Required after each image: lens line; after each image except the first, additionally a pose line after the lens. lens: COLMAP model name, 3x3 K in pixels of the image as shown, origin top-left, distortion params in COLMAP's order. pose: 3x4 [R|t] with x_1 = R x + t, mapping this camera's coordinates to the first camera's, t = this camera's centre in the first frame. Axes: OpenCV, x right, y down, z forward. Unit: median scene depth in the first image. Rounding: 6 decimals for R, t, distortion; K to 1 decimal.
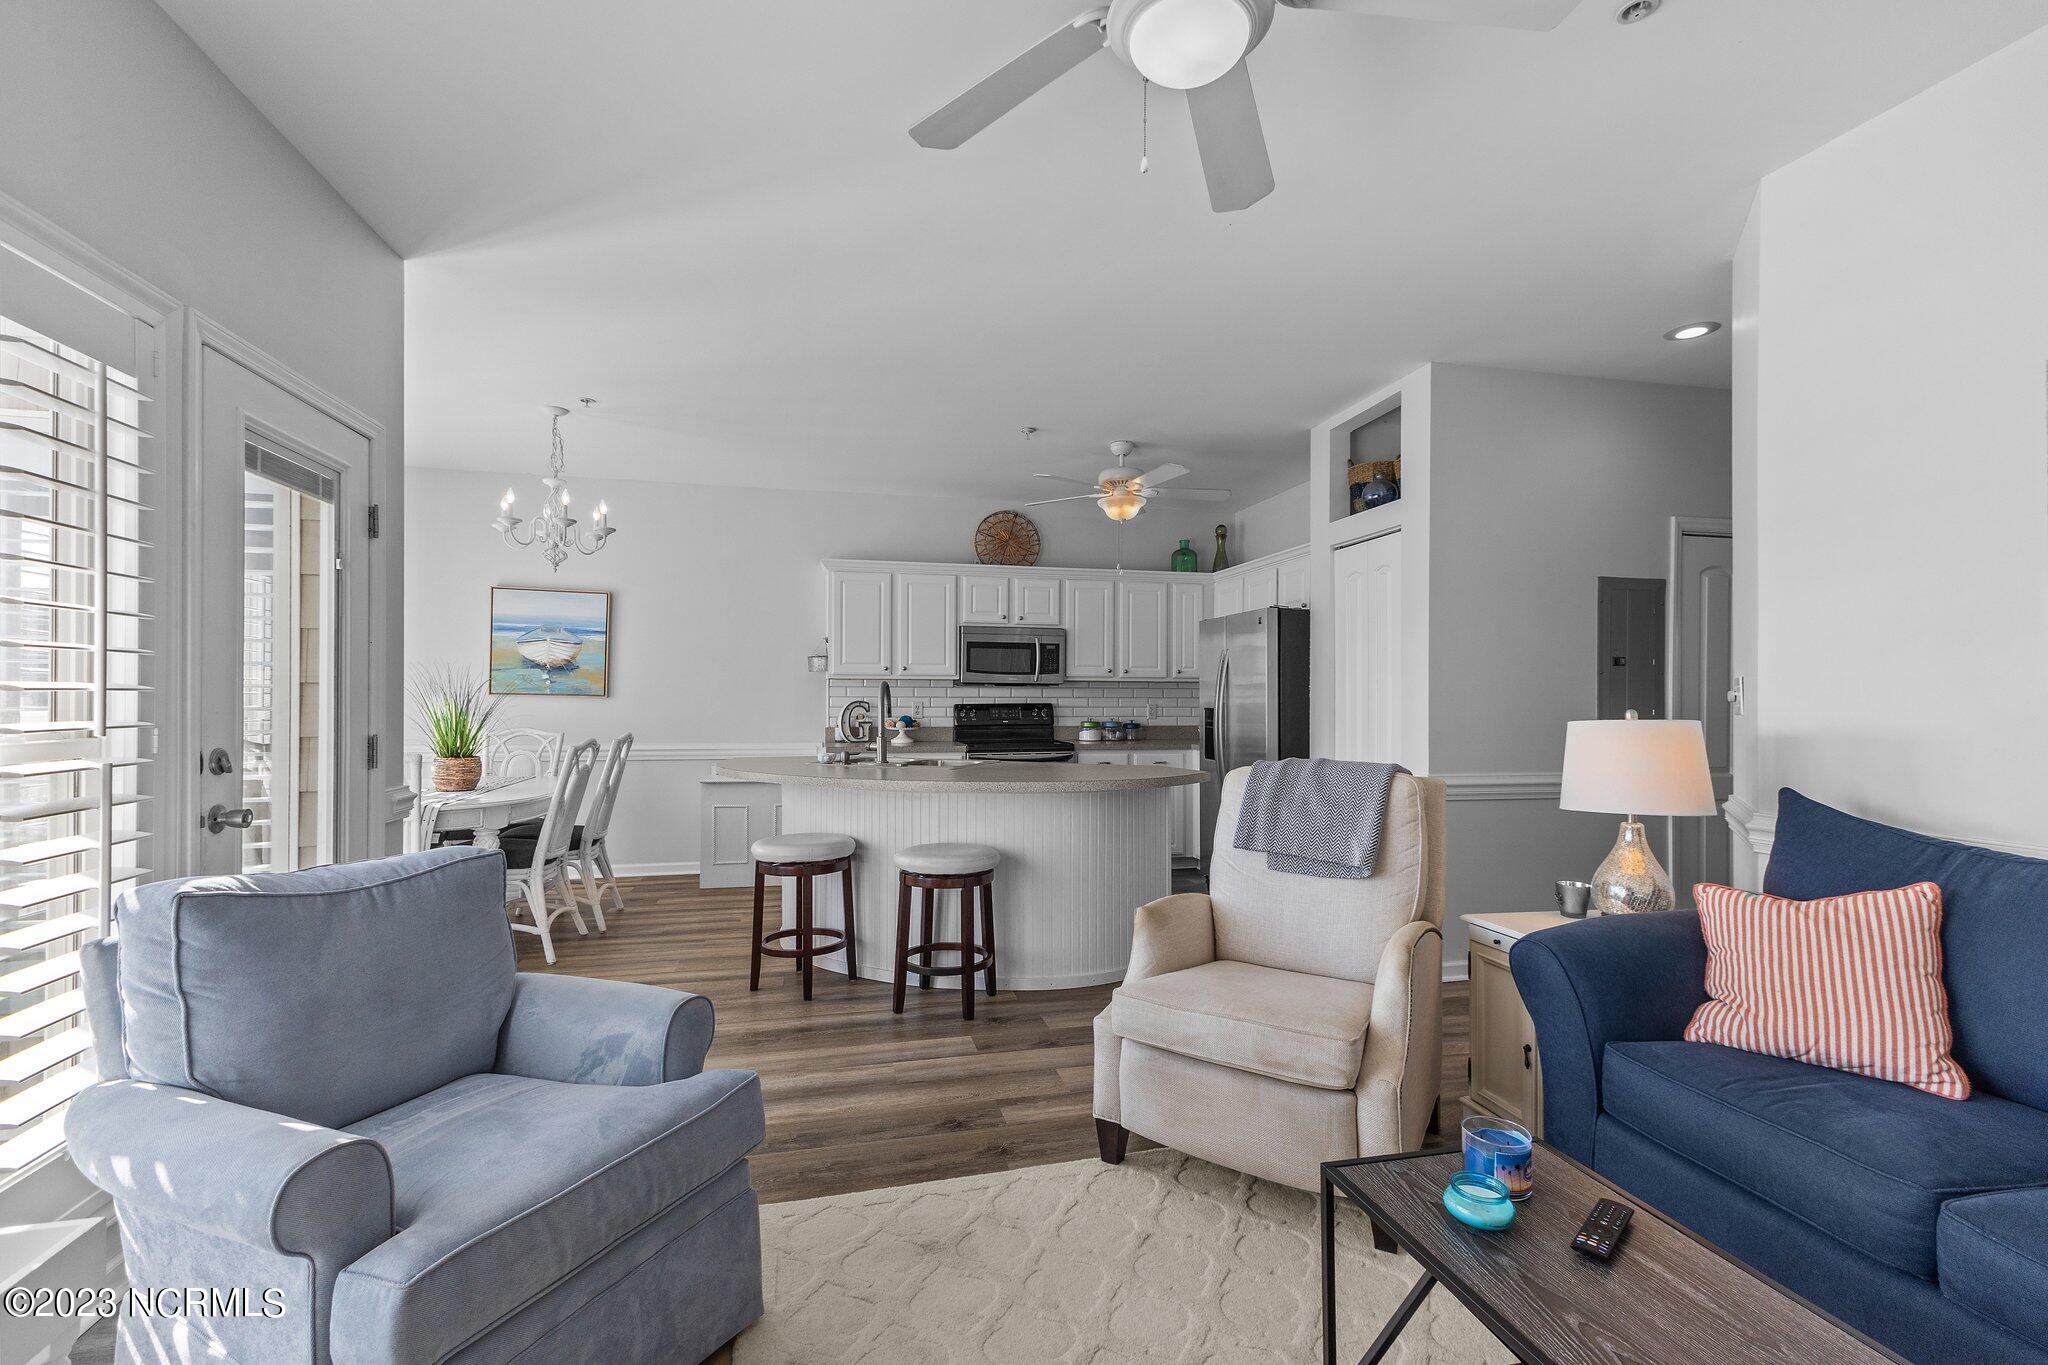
lens RADIAL K [[905.6, 0, 1024.0], [0, 905.6, 682.5], [0, 0, 1]] dist [0.021696, -0.000117]
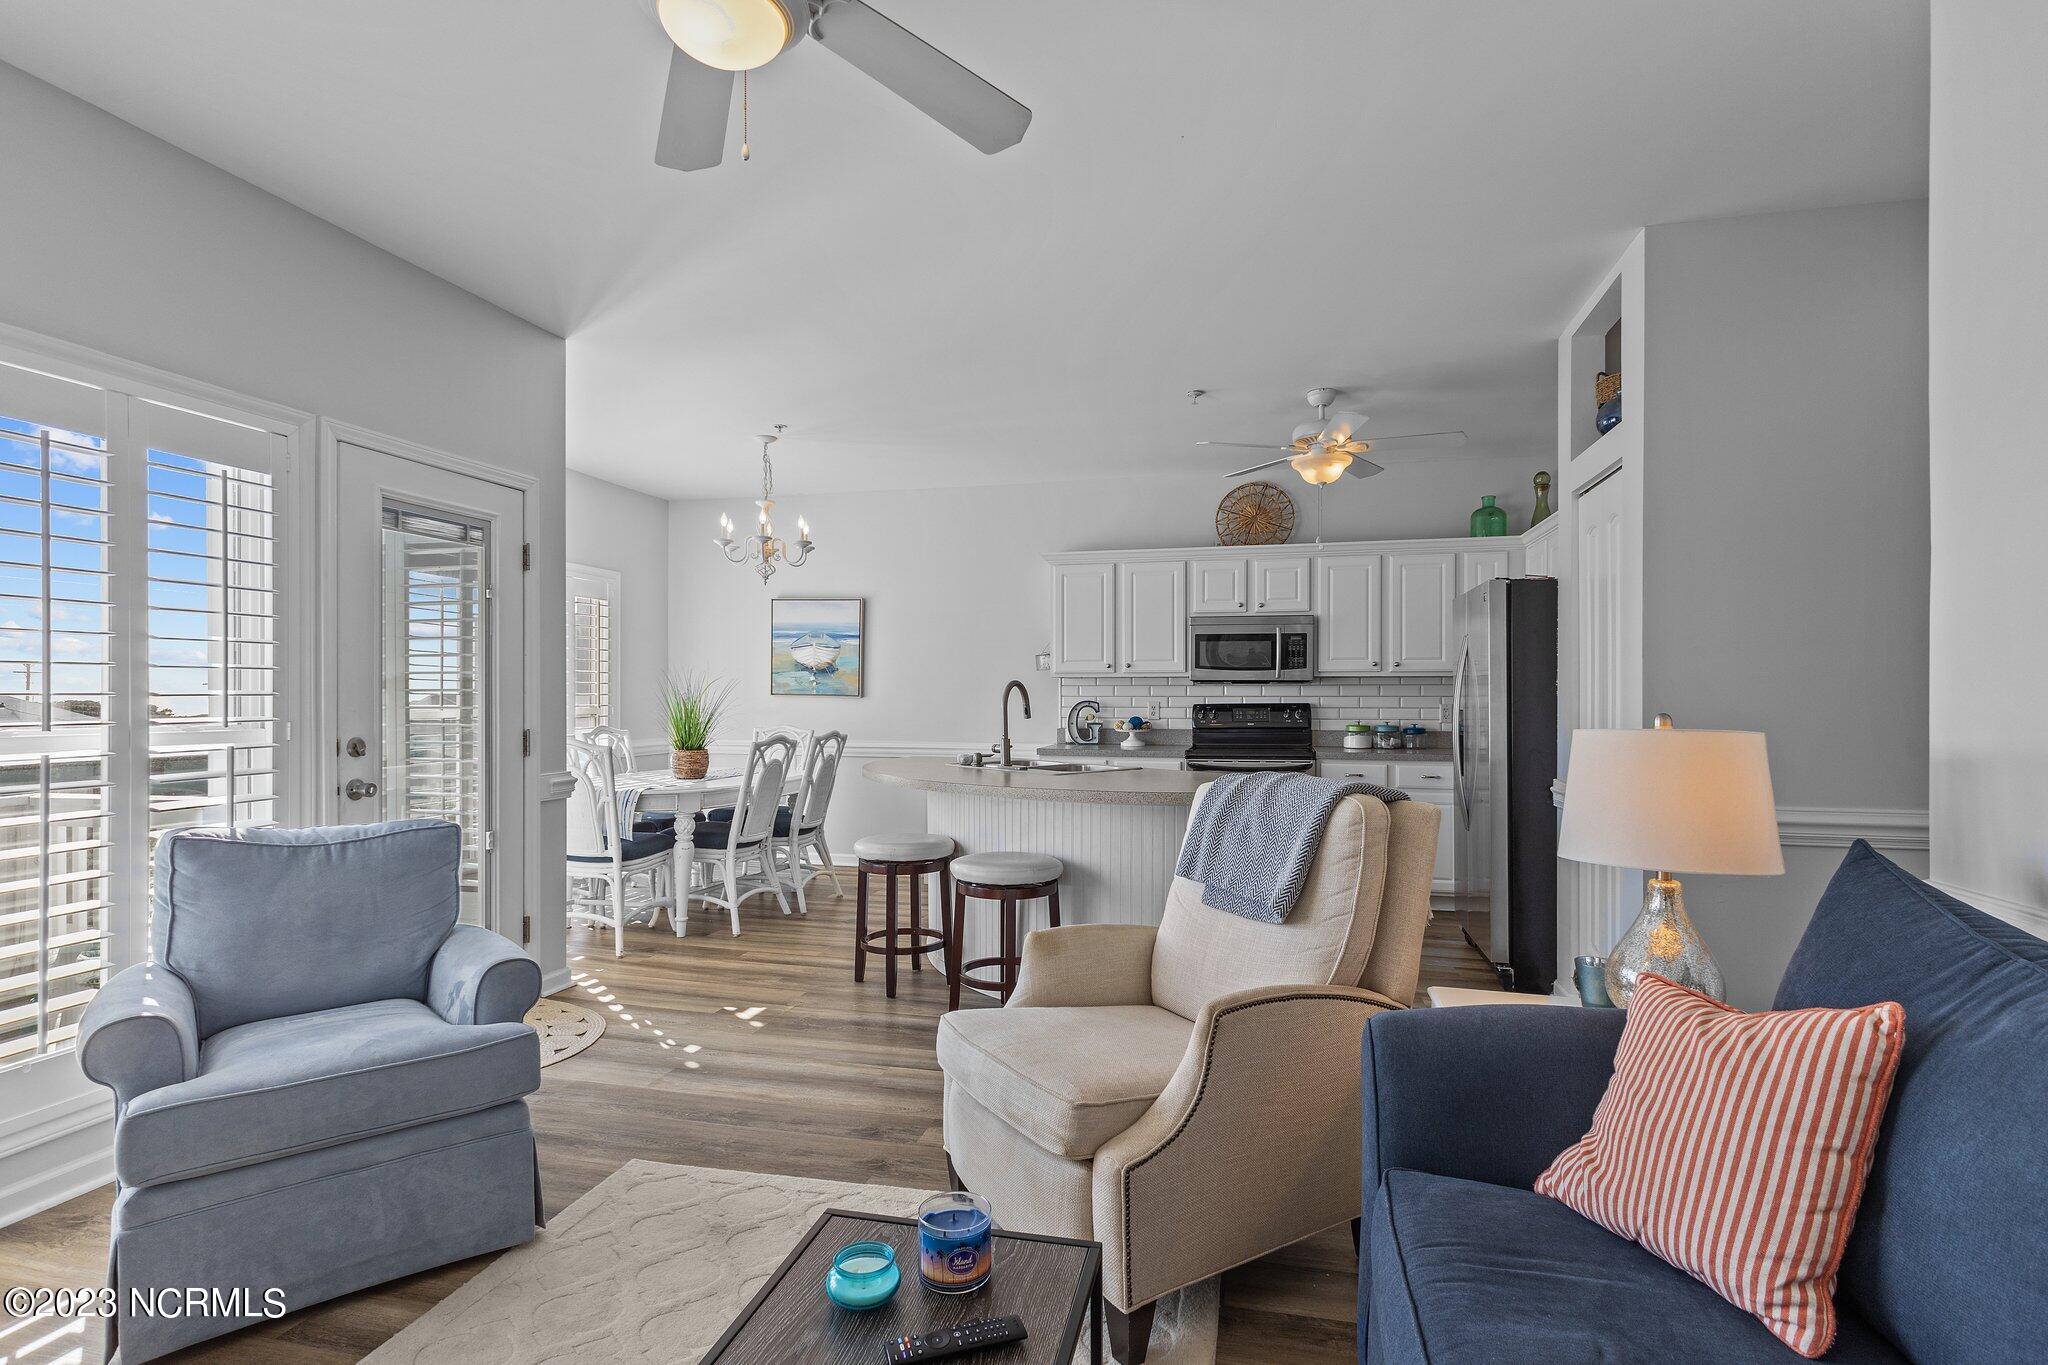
lens RADIAL K [[995.4, 0, 1024.0], [0, 995.4, 682.5], [0, 0, 1]] dist [0.010842, -0.000039]
pose [[0.890167, -0.008961, -0.455547, 0.296043], [0.010397, 0.999946, 0.000647, 0.000076], [0.455516, -0.005312, 0.890212, 0.061522]]
